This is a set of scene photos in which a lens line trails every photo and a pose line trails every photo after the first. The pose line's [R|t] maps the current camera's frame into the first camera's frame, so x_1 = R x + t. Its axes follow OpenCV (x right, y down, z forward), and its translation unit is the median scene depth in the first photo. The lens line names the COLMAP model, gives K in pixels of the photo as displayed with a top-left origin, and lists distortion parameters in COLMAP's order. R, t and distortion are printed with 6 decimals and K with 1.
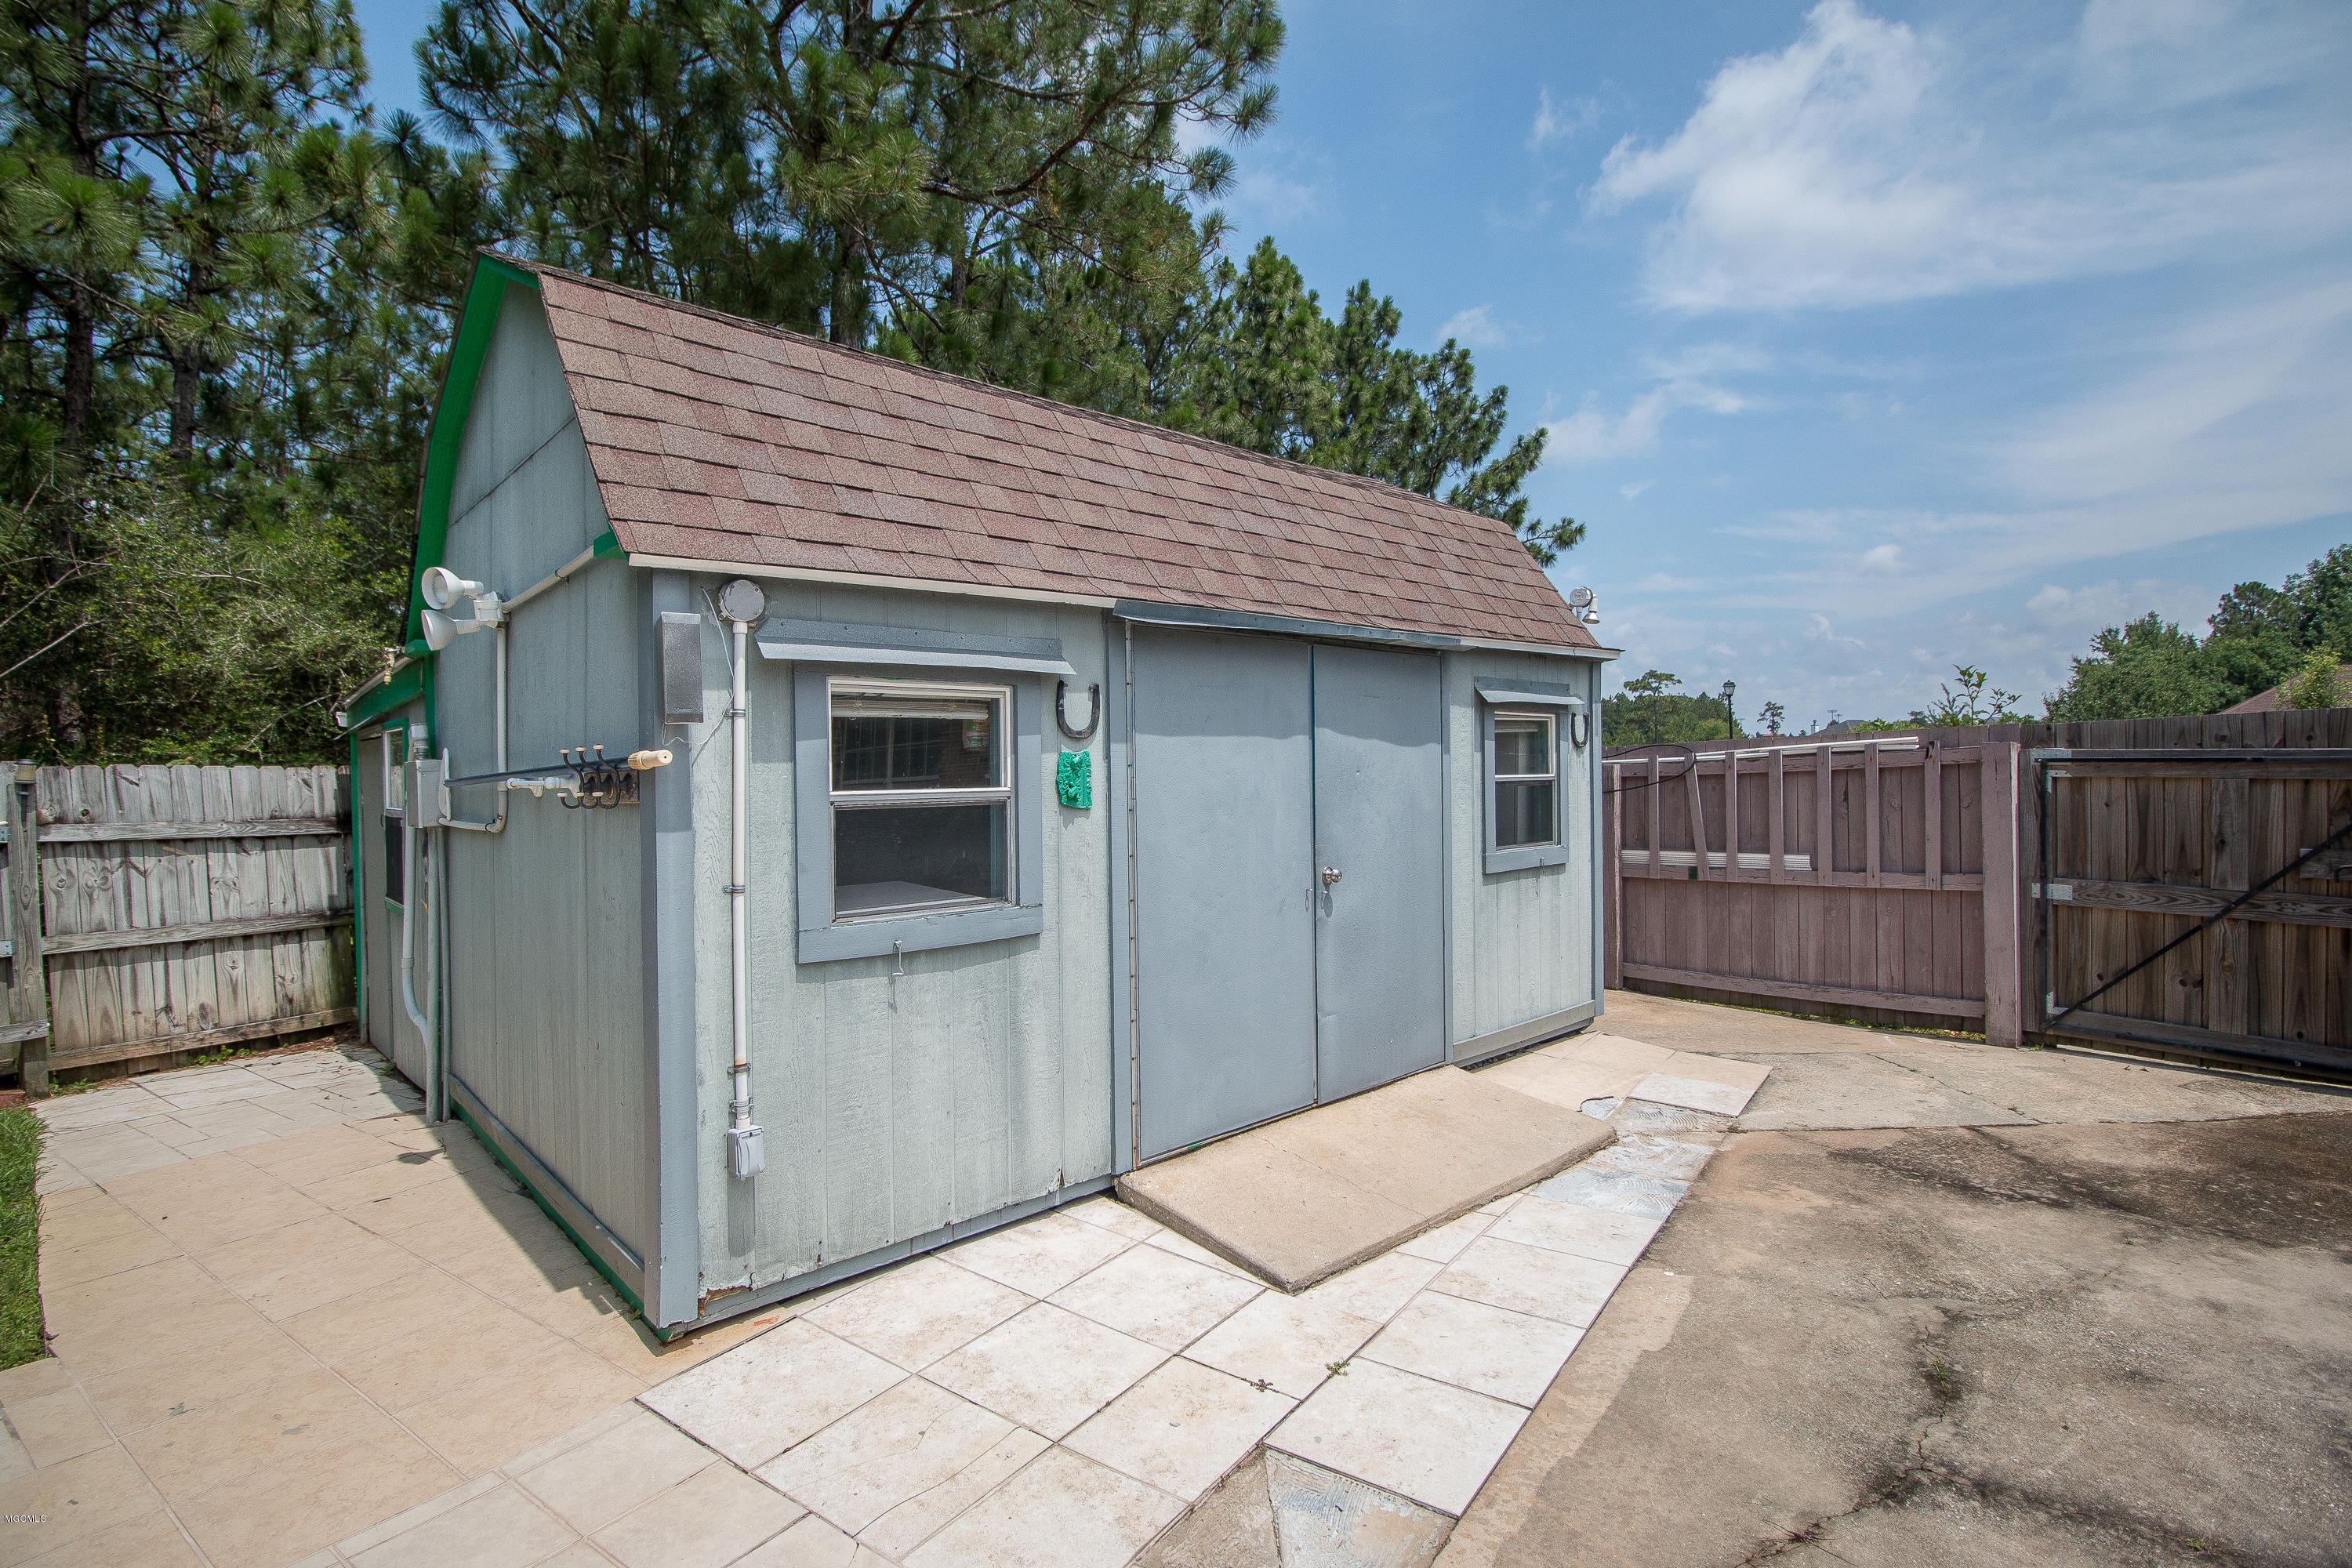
lens RADIAL K [[1095.9, 0, 1176.2], [0, 1095.9, 782.0], [0, 0, 1]] dist [-0.006483, -0.009775]
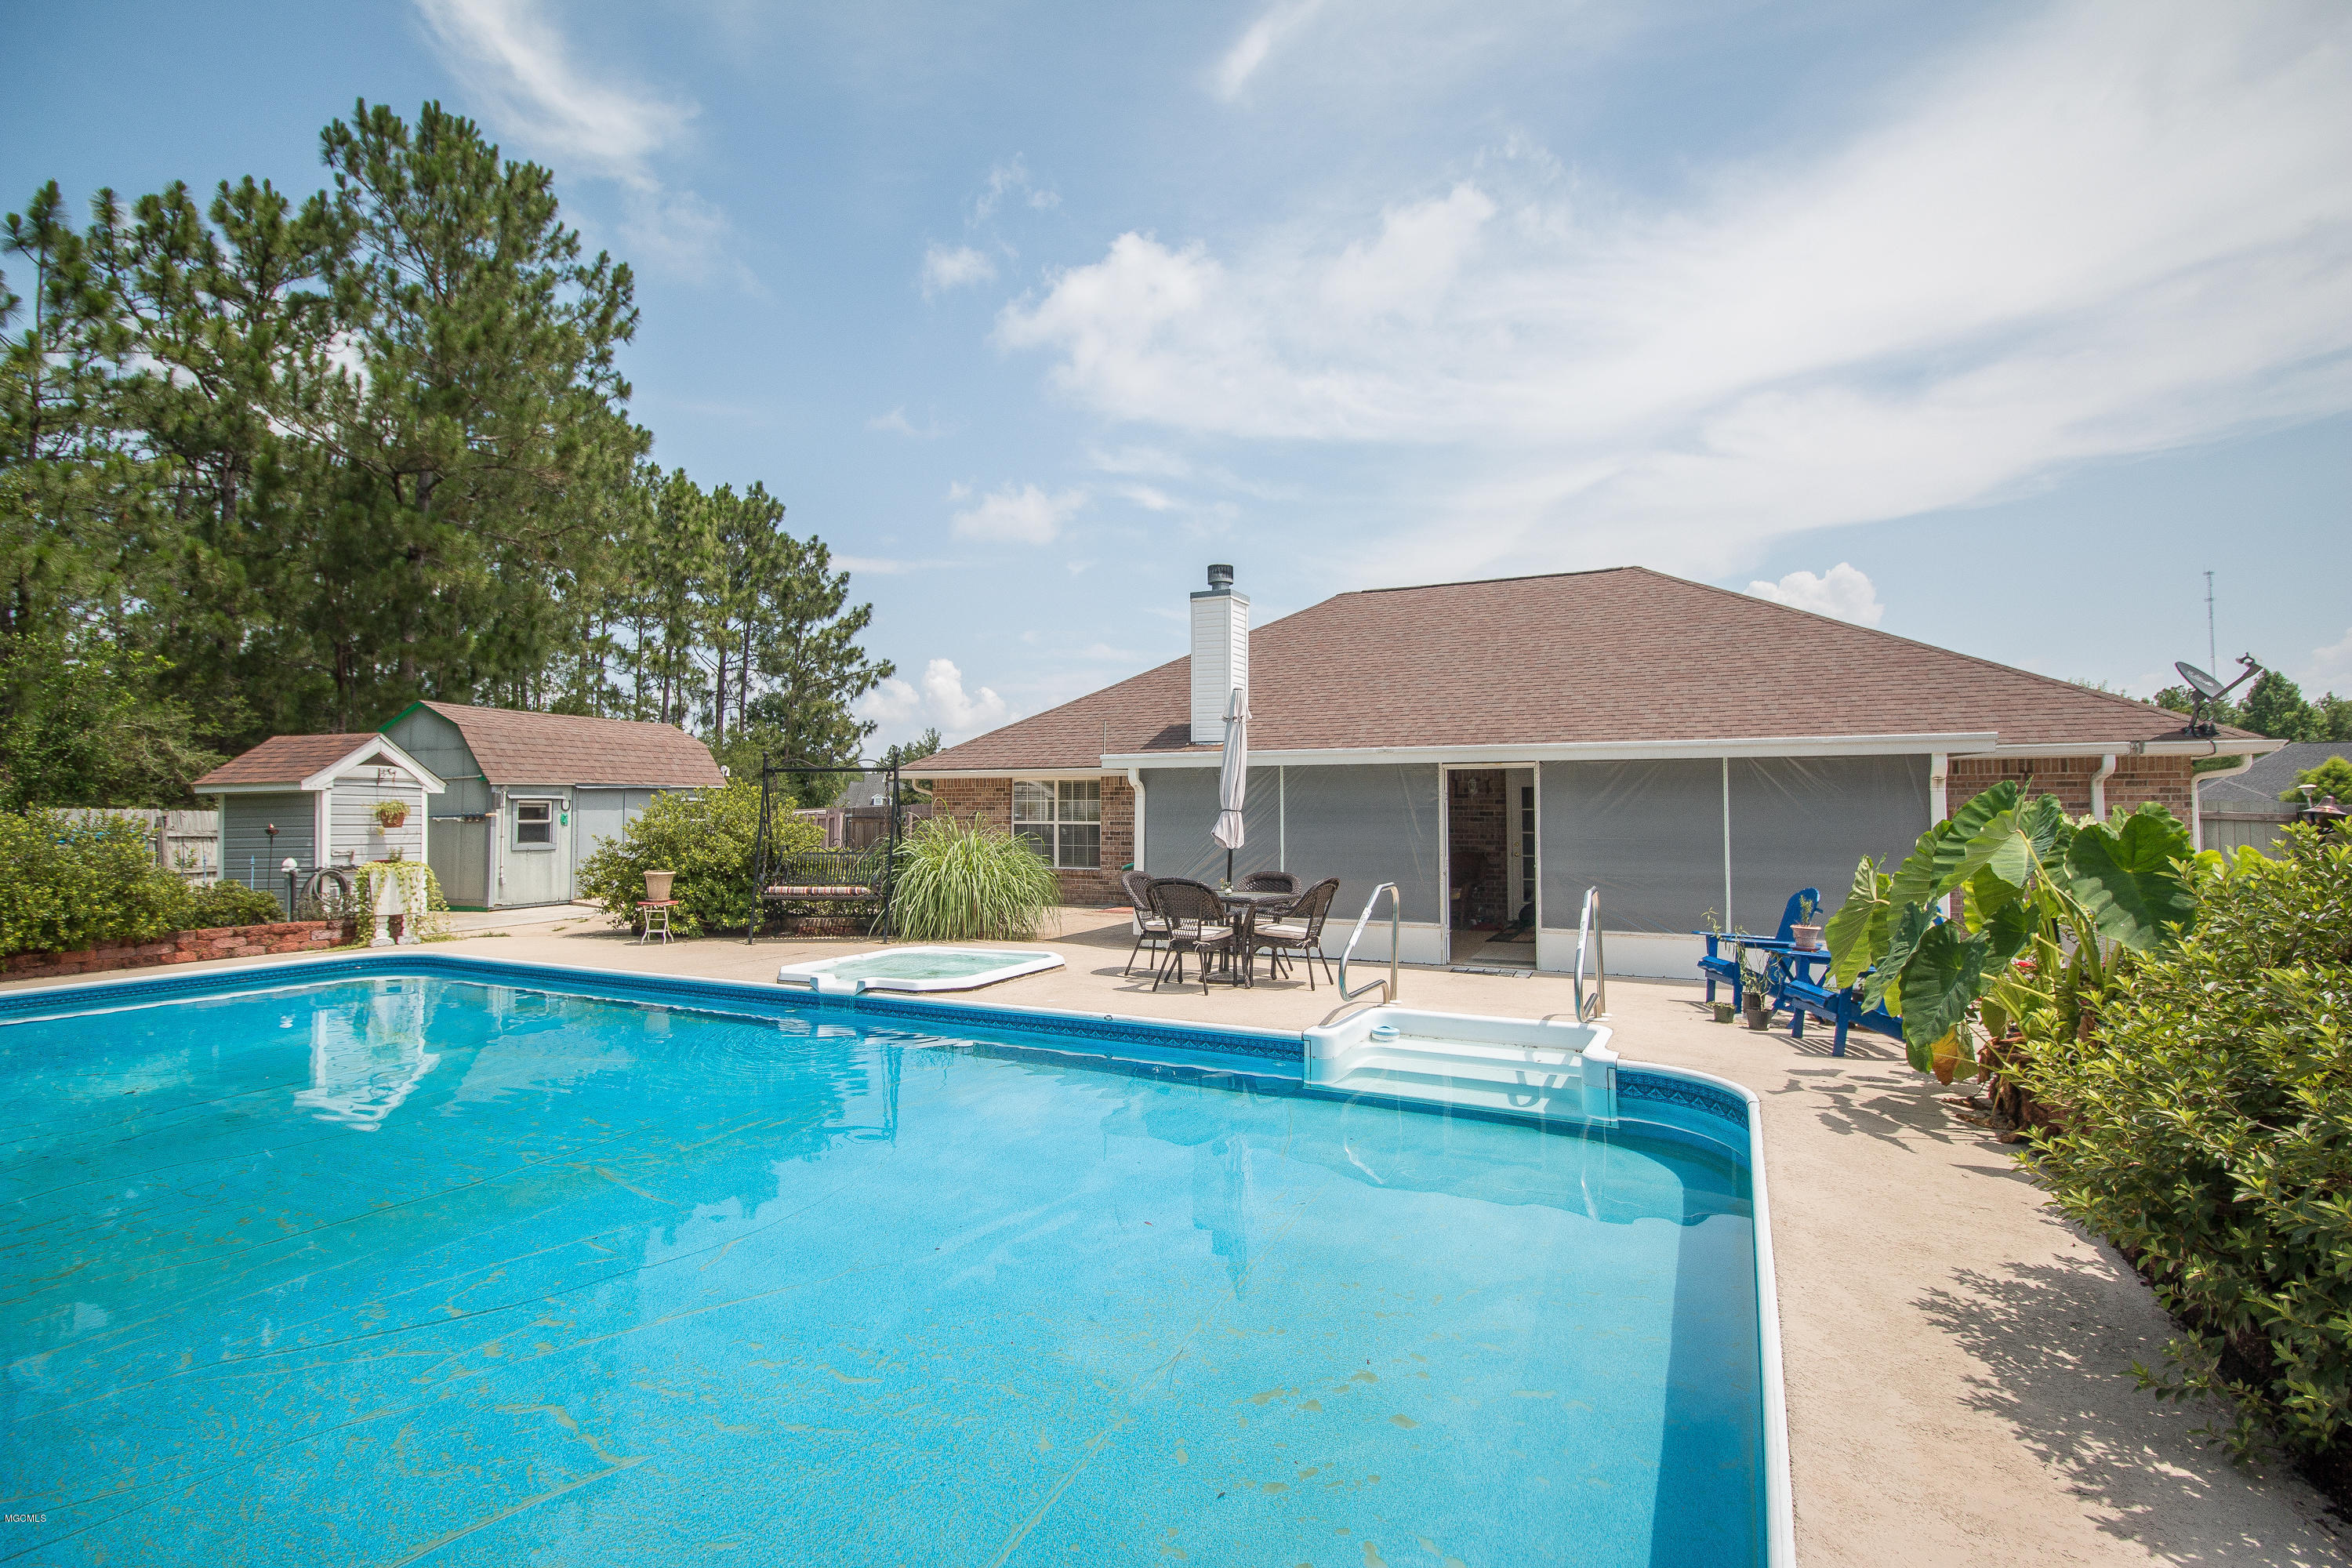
lens RADIAL K [[1095.9, 0, 1181.8], [0, 1095.9, 783.4], [0, 0, 1]] dist [-0.006483, -0.009775]
pose [[0.887930, 0.028783, 0.459077, 0.014997], [-0.009869, 0.999003, -0.043548, 0.003118], [-0.459872, 0.034137, 0.887329, -0.613900]]
